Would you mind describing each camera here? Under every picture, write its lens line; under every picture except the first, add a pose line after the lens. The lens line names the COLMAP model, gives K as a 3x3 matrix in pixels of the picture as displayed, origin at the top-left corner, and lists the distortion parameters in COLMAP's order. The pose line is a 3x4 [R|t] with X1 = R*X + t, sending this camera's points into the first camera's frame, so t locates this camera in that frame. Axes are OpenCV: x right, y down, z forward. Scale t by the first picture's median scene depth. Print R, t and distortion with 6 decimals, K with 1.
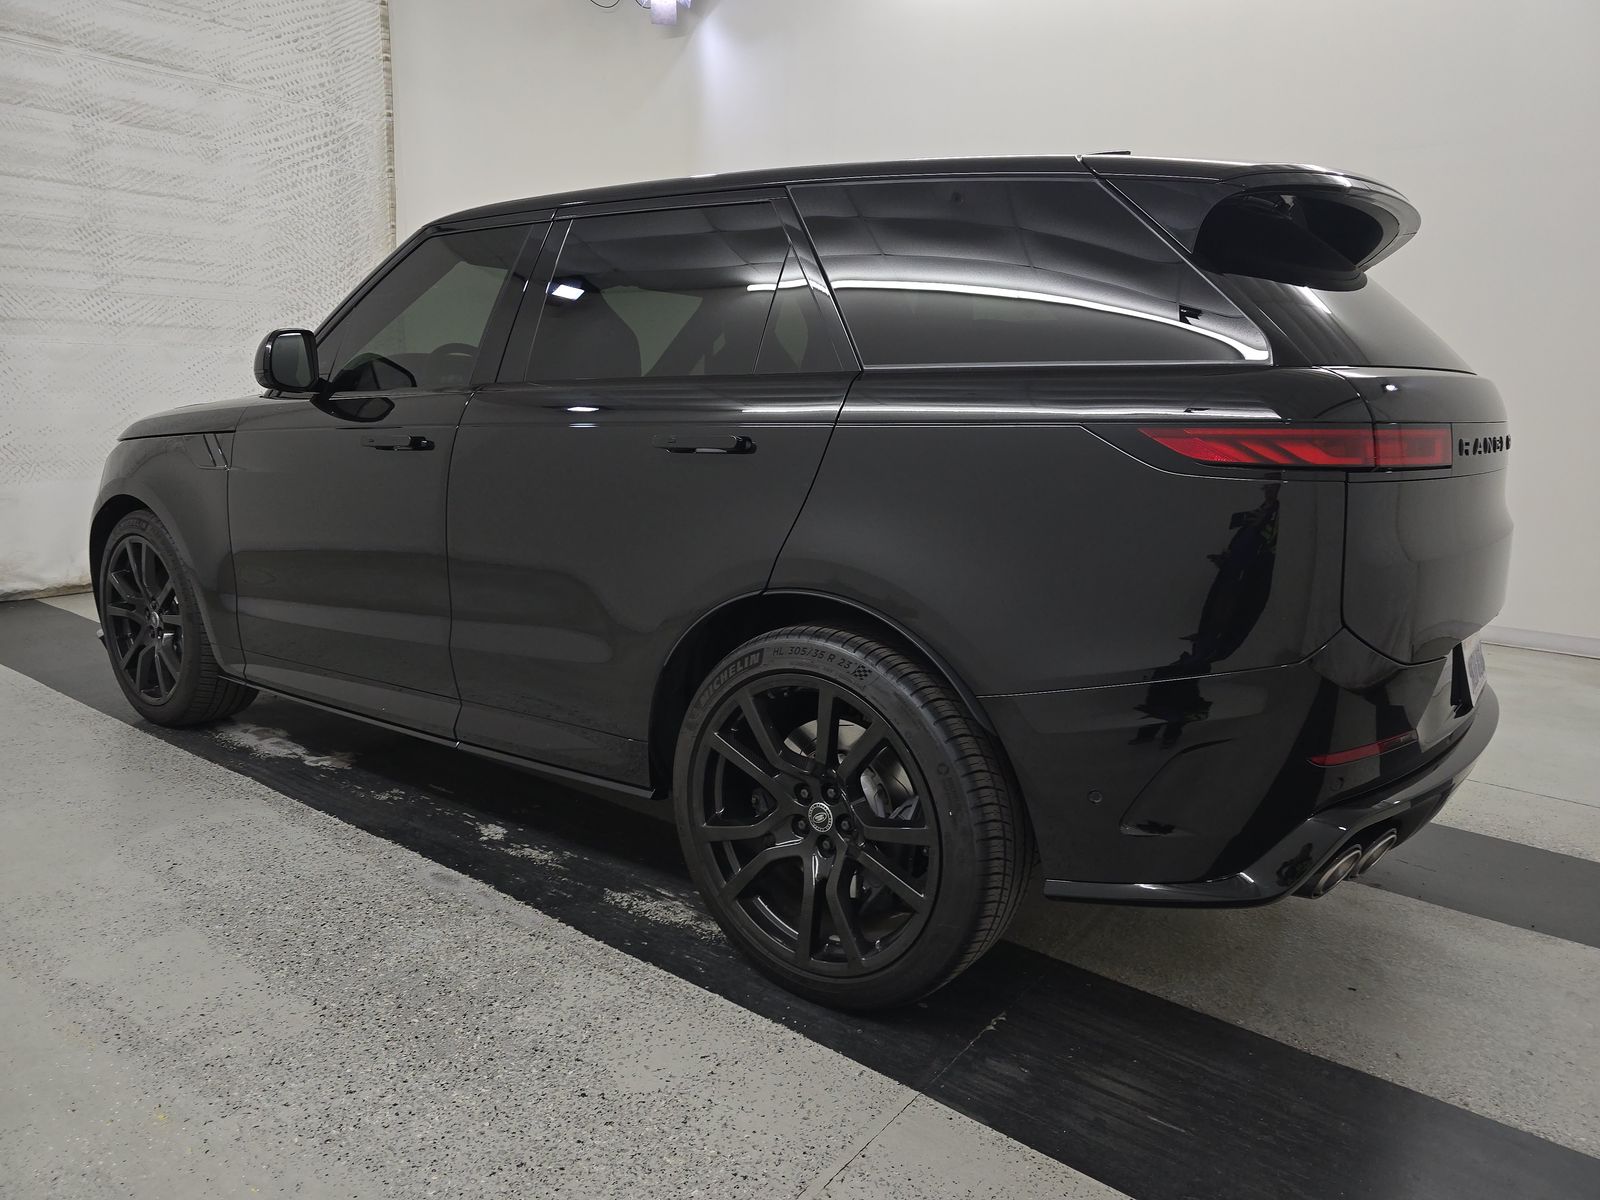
lens RADIAL K [[1077.0, 0, 801.6], [0, 1077.0, 599.5], [0, 0, 1]] dist [-0.003364, -0.003006]
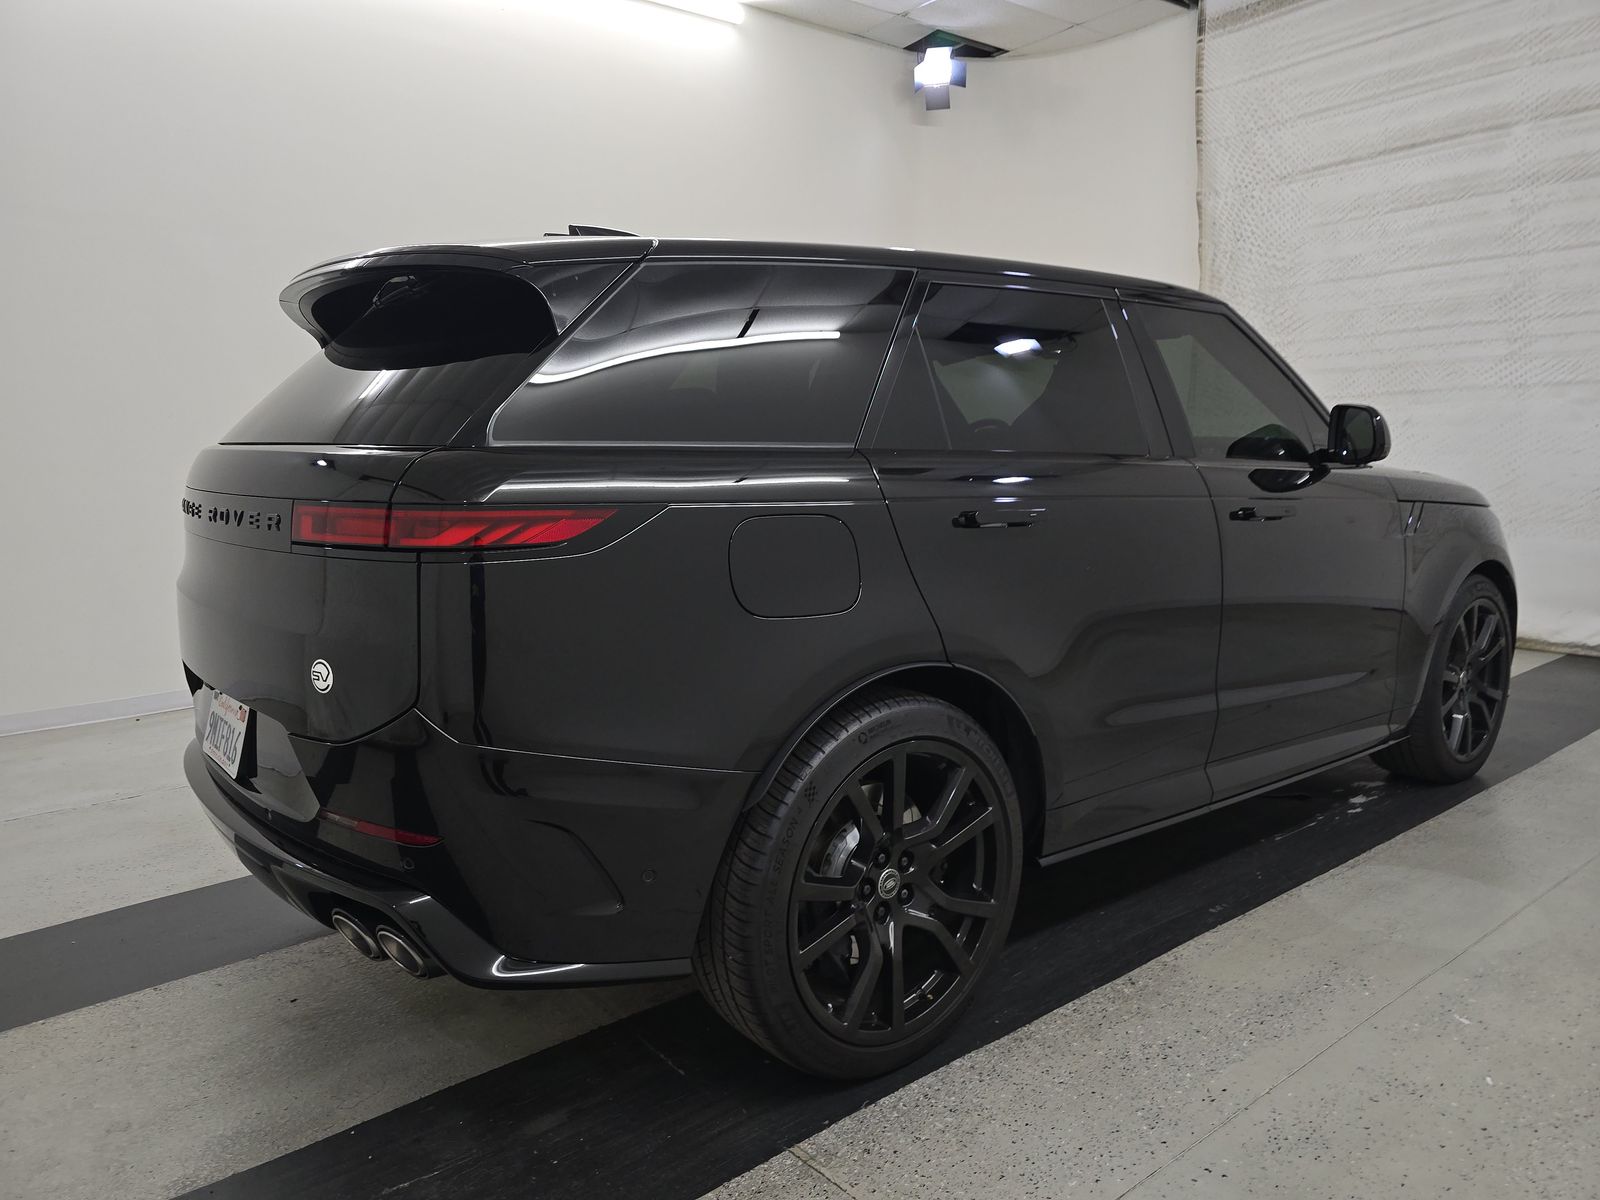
lens RADIAL K [[1077.0, 0, 801.6], [0, 1077.0, 601.3], [0, 0, 1]] dist [-0.003364, -0.003006]
pose [[-0.227957, 0.123736, -0.965777, 0.525684], [-0.172270, 0.971118, 0.165082, -0.113461], [0.958310, 0.204006, -0.200057, 0.612149]]
